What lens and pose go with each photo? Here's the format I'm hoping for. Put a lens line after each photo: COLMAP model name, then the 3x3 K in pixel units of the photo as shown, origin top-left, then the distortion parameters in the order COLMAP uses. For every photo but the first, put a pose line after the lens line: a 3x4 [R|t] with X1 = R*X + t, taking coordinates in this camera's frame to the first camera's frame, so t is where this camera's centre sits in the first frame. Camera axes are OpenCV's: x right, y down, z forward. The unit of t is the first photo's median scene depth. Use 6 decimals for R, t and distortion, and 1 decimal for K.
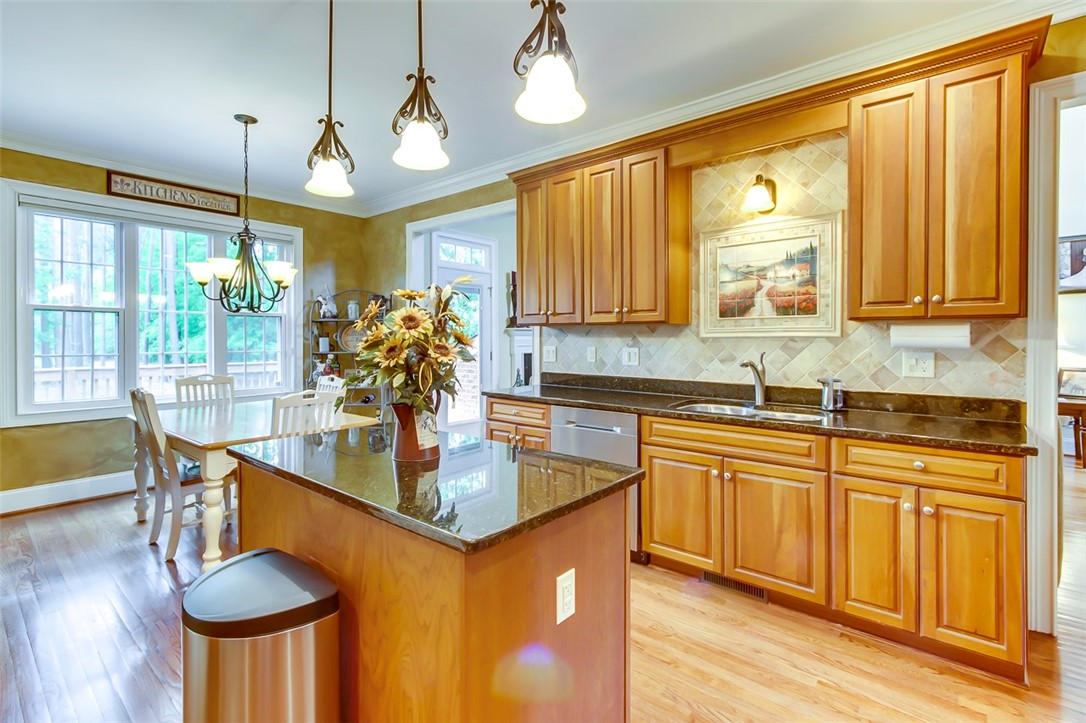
lens RADIAL K [[487.5, 0, 561.0], [0, 487.5, 338.8], [0, 0, 1]] dist [-0.018377, 0.000117]
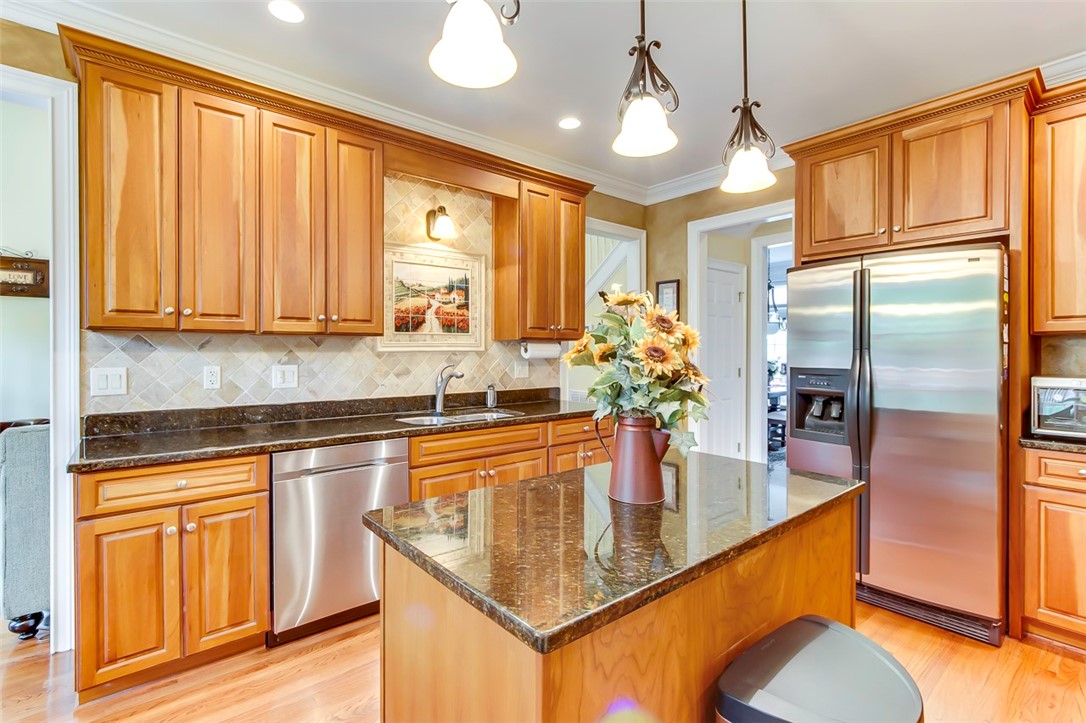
lens RADIAL K [[504.5, 0, 539.9], [0, 504.5, 345.0], [0, 0, 1]] dist [0.000337, -0.000015]
pose [[0.200267, 0.011346, 0.979676, -0.634400], [0.002957, 0.999921, -0.012184, -0.002772], [-0.979737, 0.005337, 0.200218, 0.509246]]
